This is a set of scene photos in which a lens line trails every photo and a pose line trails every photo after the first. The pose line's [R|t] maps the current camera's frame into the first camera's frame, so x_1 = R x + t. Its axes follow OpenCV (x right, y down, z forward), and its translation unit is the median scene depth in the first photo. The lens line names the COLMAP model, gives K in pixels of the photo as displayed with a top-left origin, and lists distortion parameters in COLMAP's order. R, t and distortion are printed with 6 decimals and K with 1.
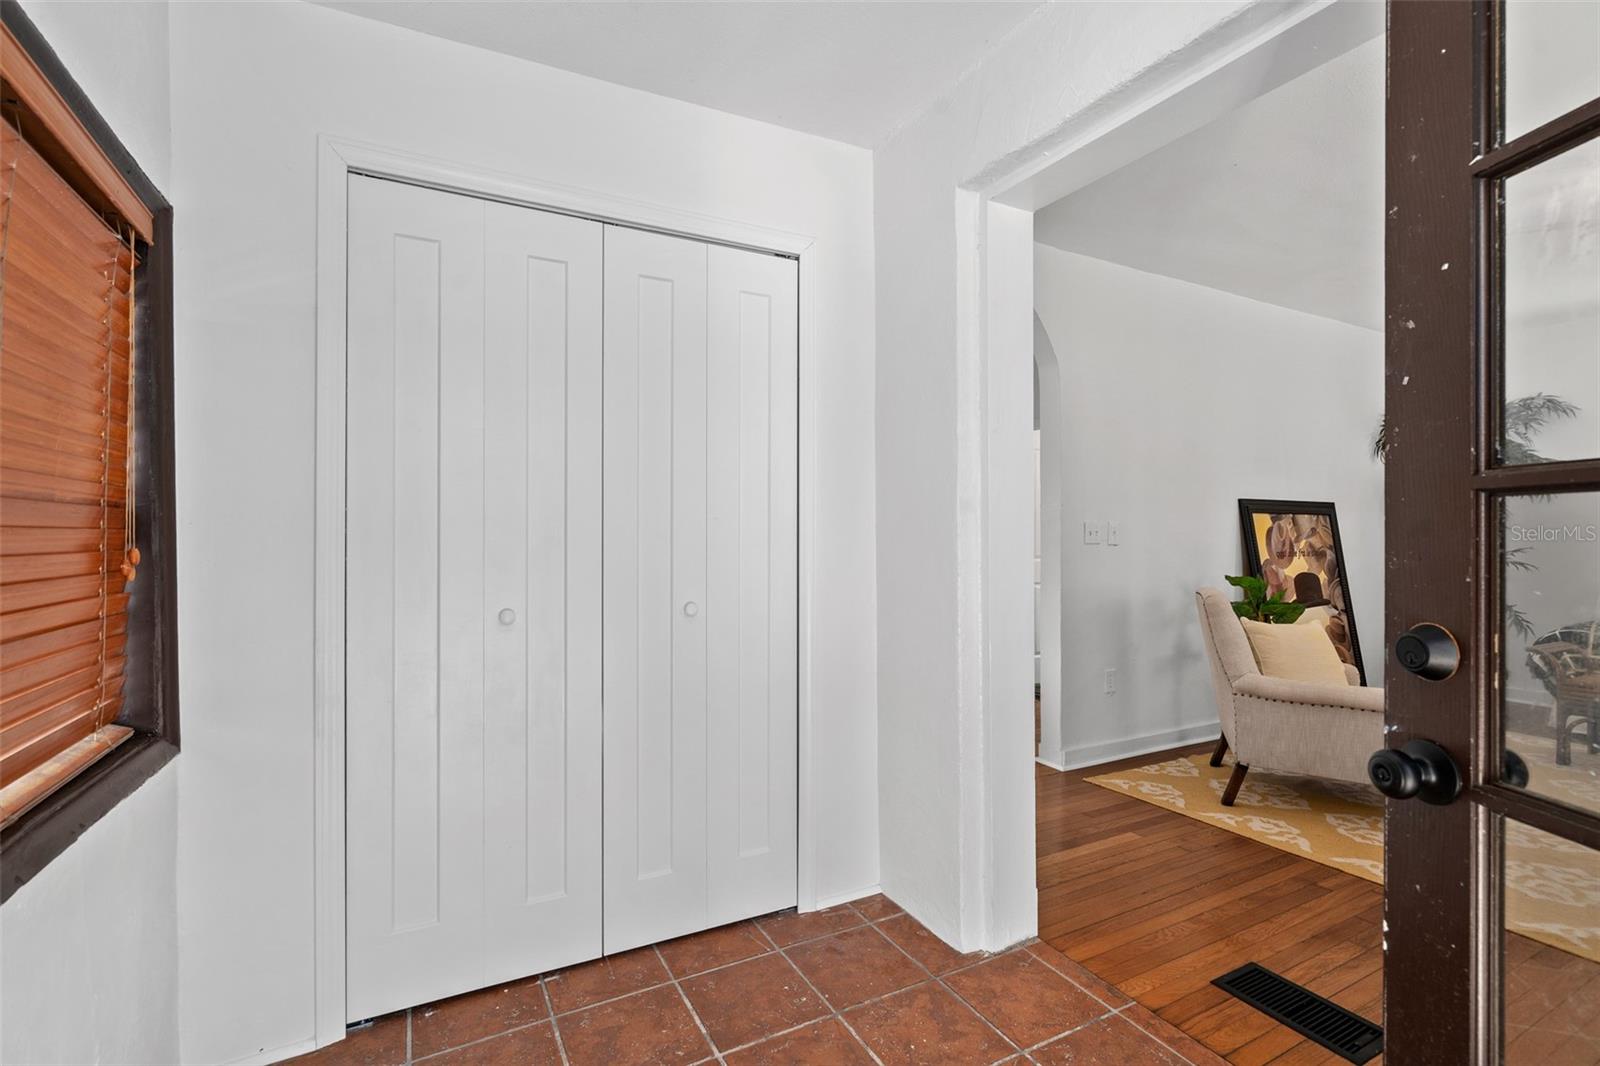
lens RADIAL K [[729.3, 0, 774.3], [0, 729.3, 531.2], [0, 0, 1]] dist [-0.010651, 0.003639]
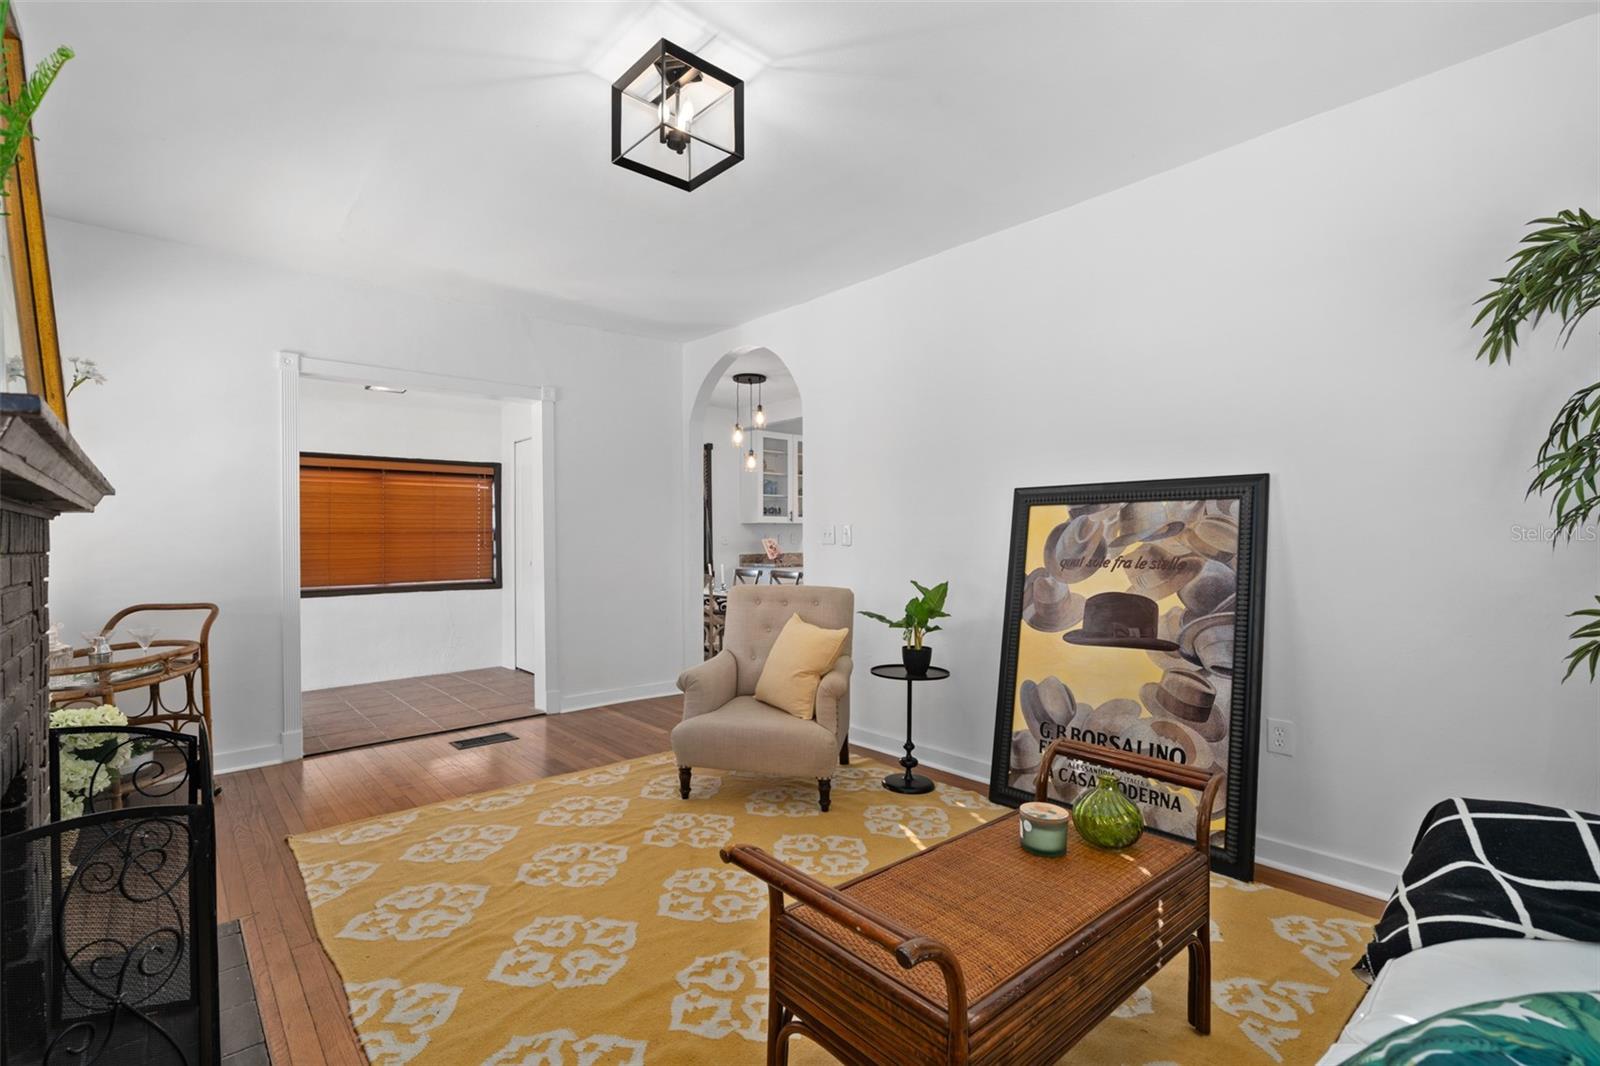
lens RADIAL K [[729.3, 0, 784.2], [0, 729.3, 531.6], [0, 0, 1]] dist [-0.010651, 0.003639]
pose [[0.229104, -0.010366, -0.973347, 1.349635], [0.009387, 0.999920, -0.008440, 0.005351], [0.973357, -0.007203, 0.229183, 0.586029]]
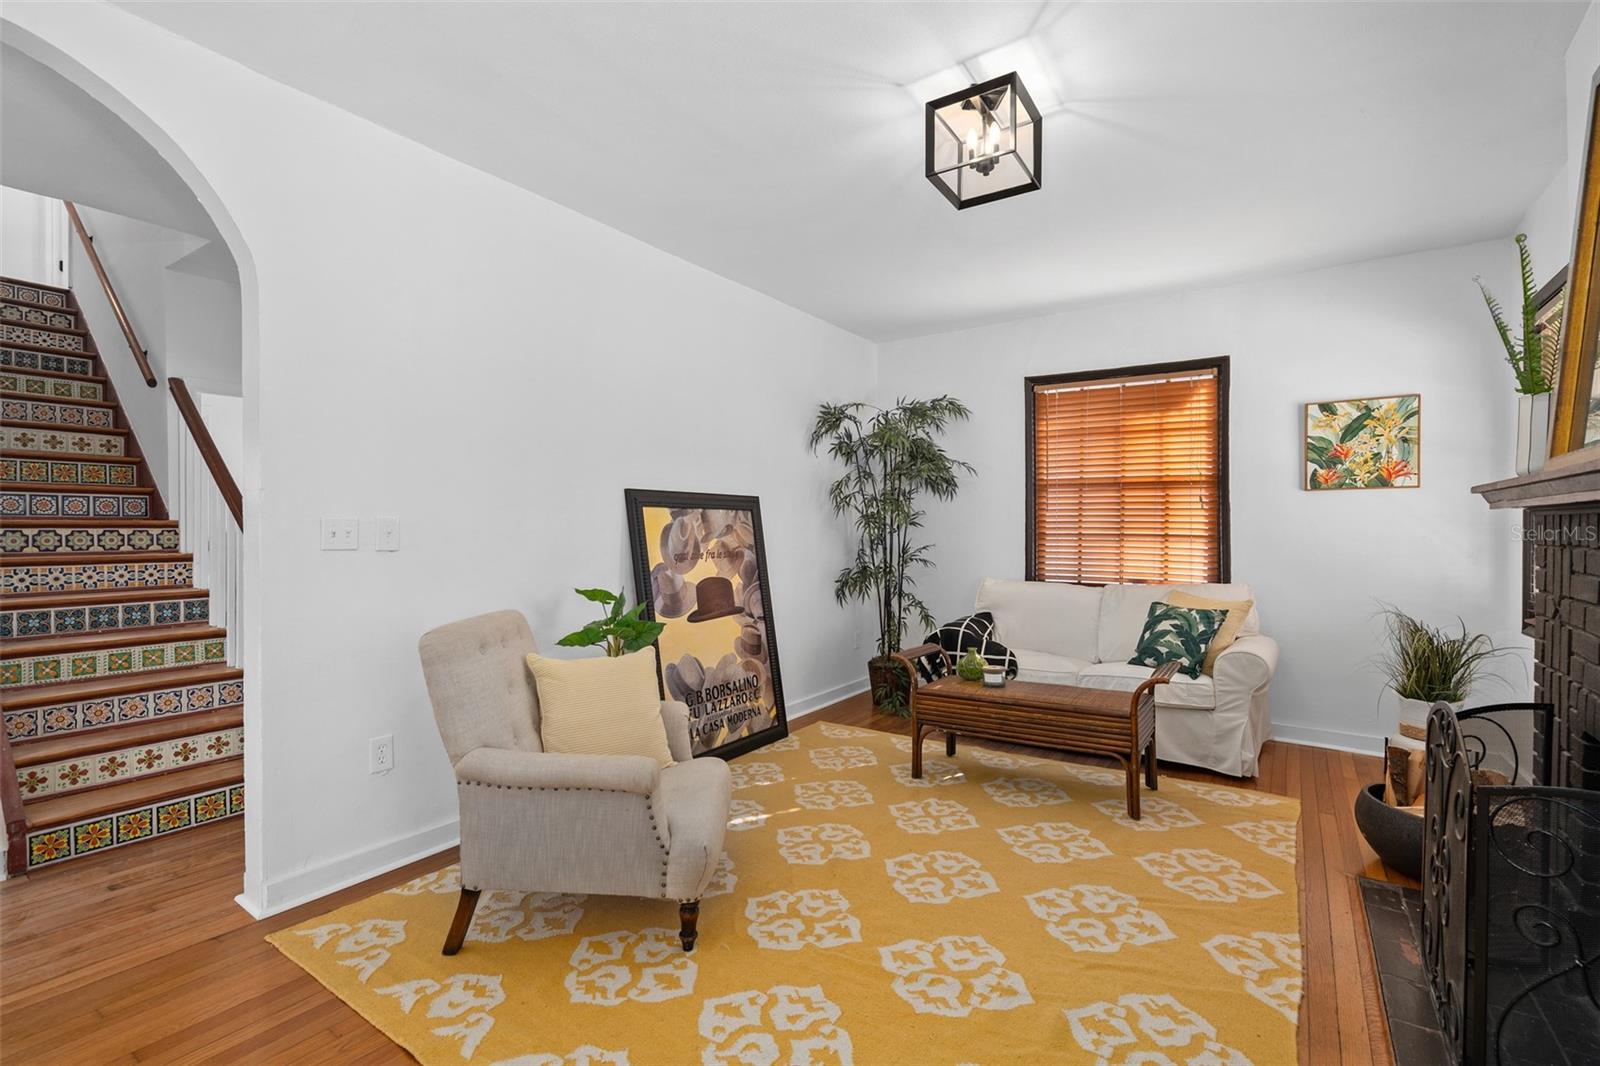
lens RADIAL K [[729.3, 0, 793.9], [0, 729.3, 531.9], [0, 0, 1]] dist [-0.010651, 0.003639]
pose [[0.881925, -0.003309, 0.471379, 0.428708], [-0.001164, 0.999957, 0.009197, -0.004794], [-0.471389, -0.008660, 0.881883, 0.206363]]
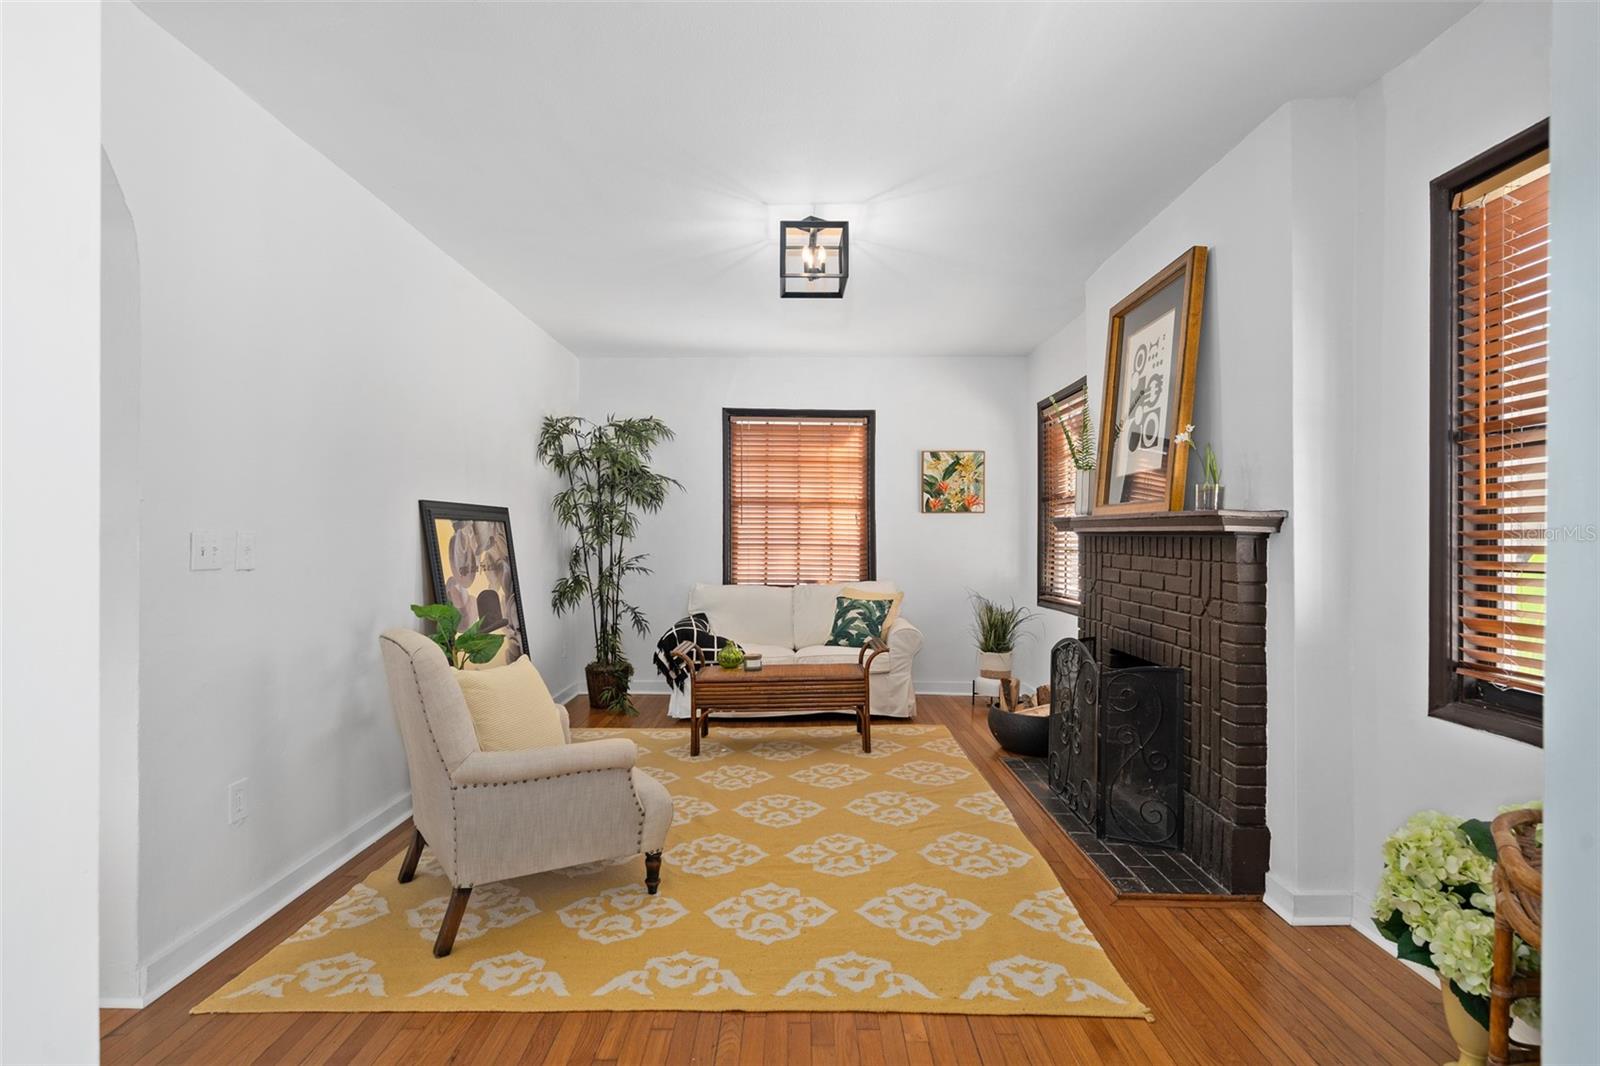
lens RADIAL K [[784.2, 0, 806.1], [0, 784.2, 532.0], [0, 0, 1]] dist [0.003002, -0.001483]
pose [[0.450715, 0.003444, 0.892661, 0.088924], [-0.007529, 0.999972, -0.000057, -0.013919], [-0.892636, -0.006695, 0.450728, 0.269731]]
